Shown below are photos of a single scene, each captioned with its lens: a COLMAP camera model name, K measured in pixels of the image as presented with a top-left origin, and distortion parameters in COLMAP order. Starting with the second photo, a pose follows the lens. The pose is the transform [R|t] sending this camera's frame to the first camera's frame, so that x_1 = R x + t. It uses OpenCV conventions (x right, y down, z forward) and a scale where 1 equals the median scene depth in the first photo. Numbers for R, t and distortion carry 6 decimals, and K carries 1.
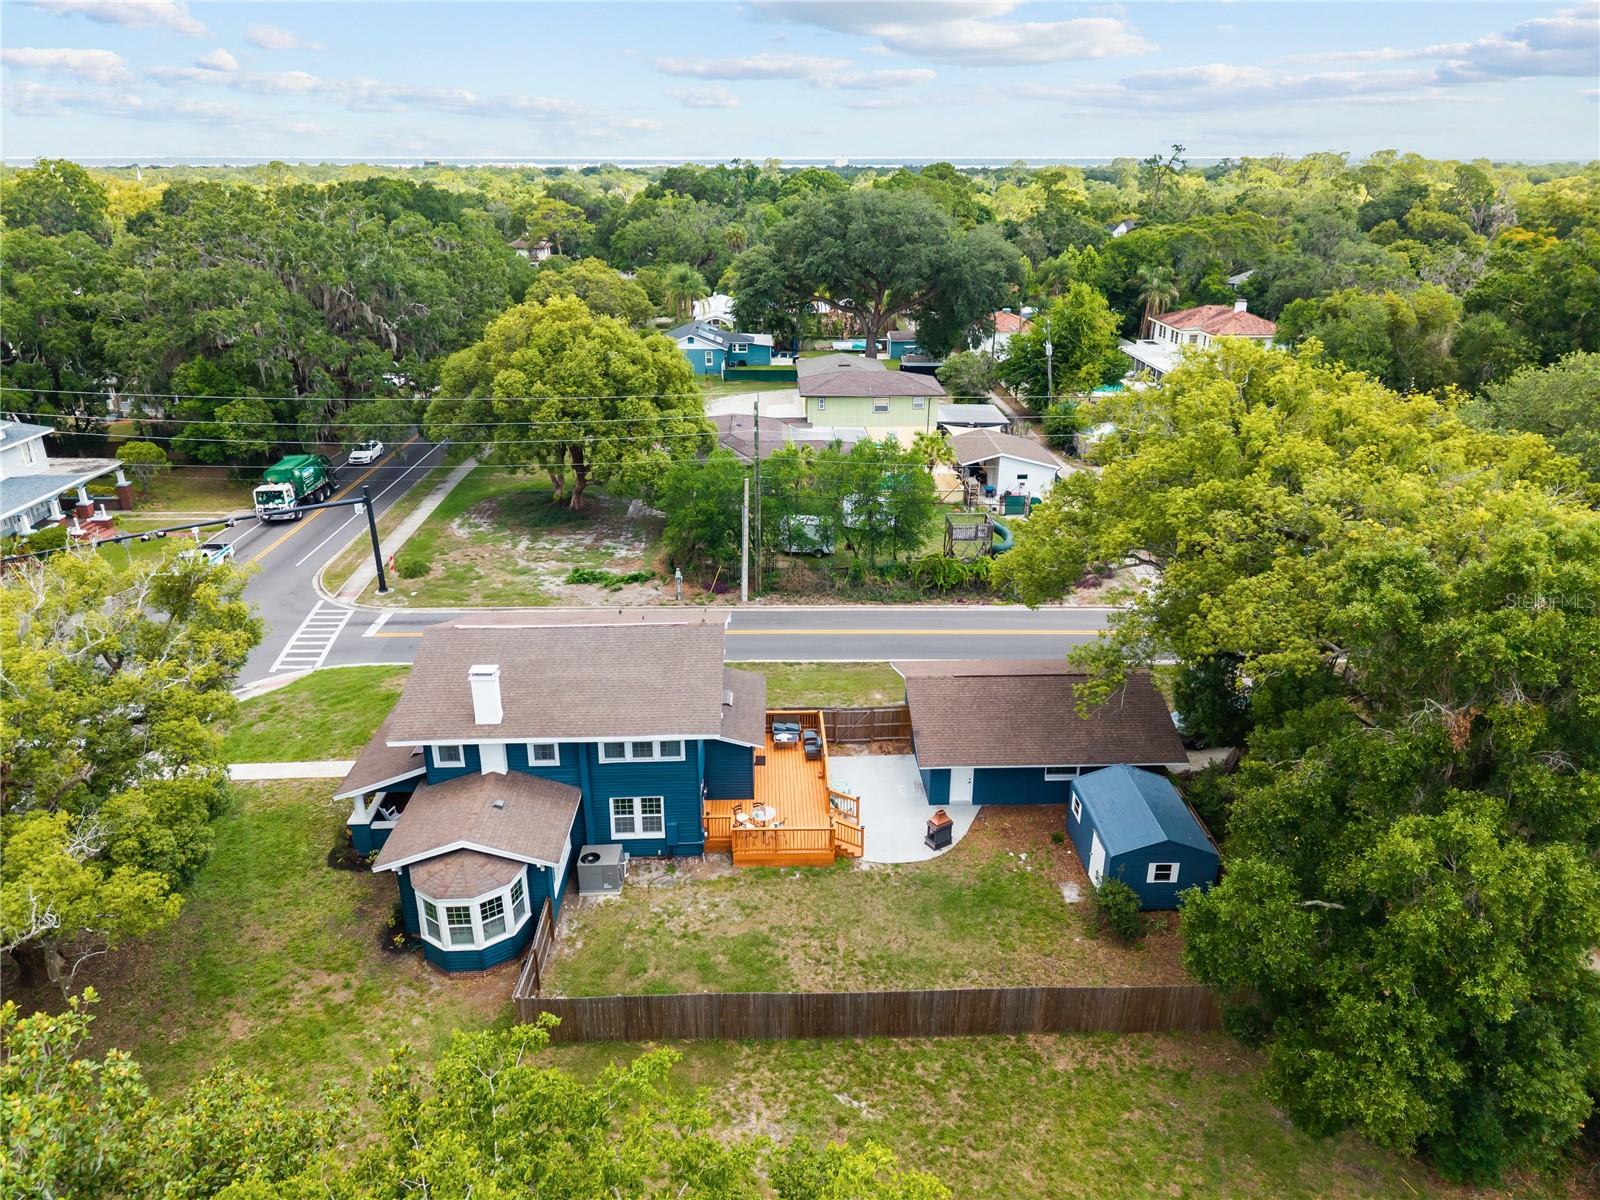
lens RADIAL K [[1071.5, 0, 803.7], [0, 1071.5, 577.2], [0, 0, 1]] dist [-0.000219, -0.001991]
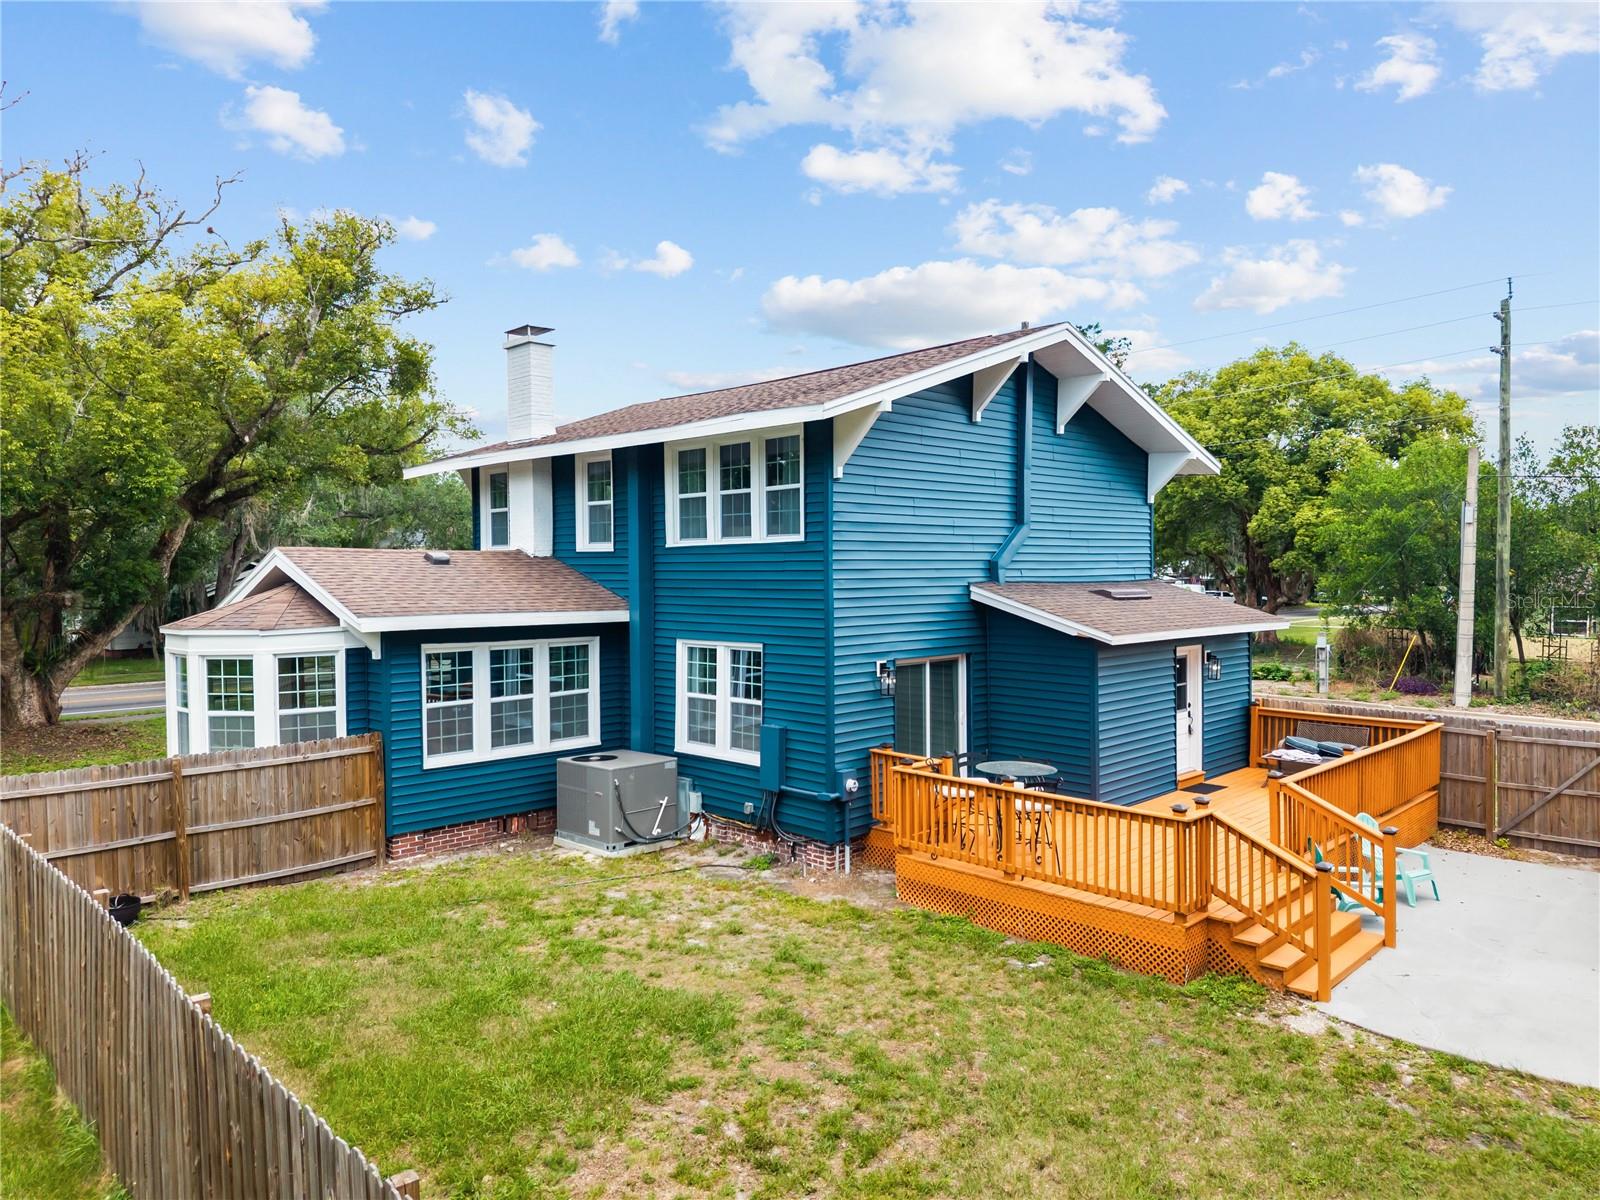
lens RADIAL K [[1071.5, 0, 803.7], [0, 1071.5, 577.2], [0, 0, 1]] dist [-0.000219, -0.001991]
pose [[0.679256, -0.004727, -0.733886, 0.166096], [-0.256611, 0.935330, -0.243534, 0.272222], [0.687576, 0.353745, 0.634116, 0.749142]]
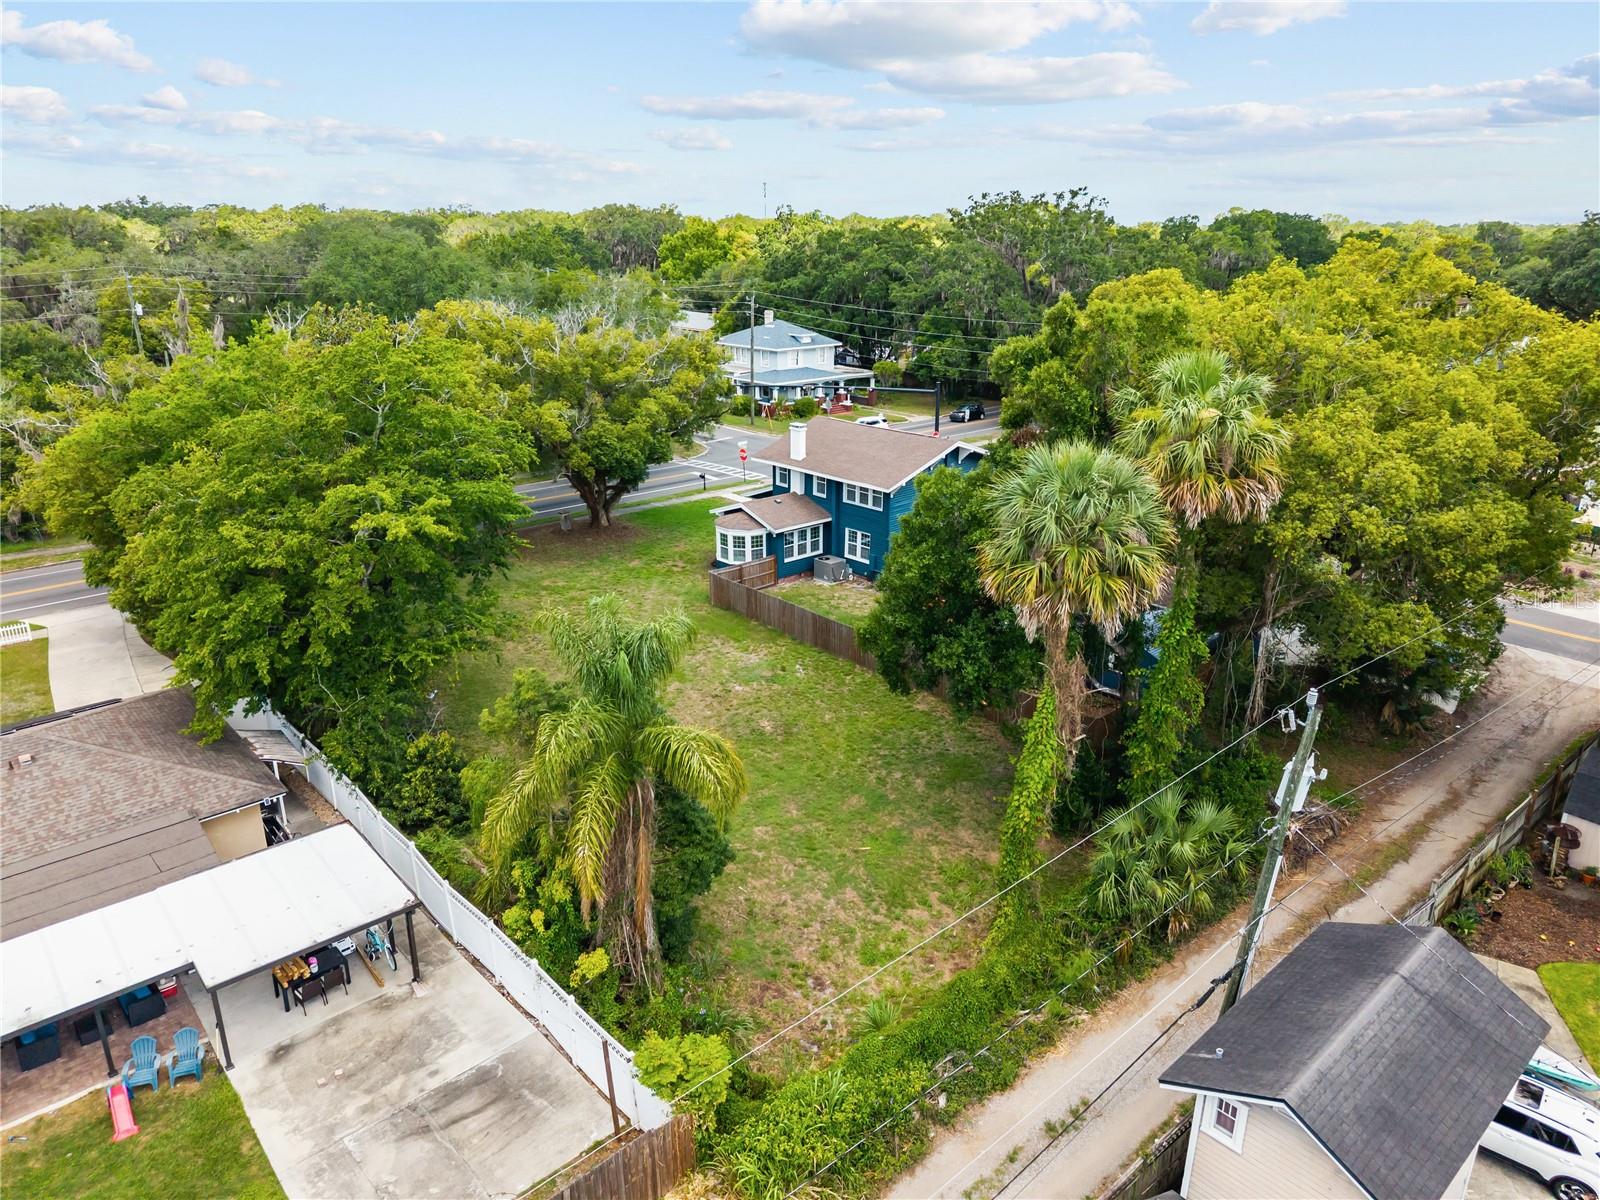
lens RADIAL K [[1112.4, 0, 800.0], [0, 1112.4, 600.0], [0, 0, 1]] dist [0.037604, -0.001195]
pose [[0.643520, 0.249085, -0.723767, 0.981307], [-0.278015, 0.957055, 0.082181, 0.191194], [0.713155, 0.148333, 0.685133, -0.154323]]
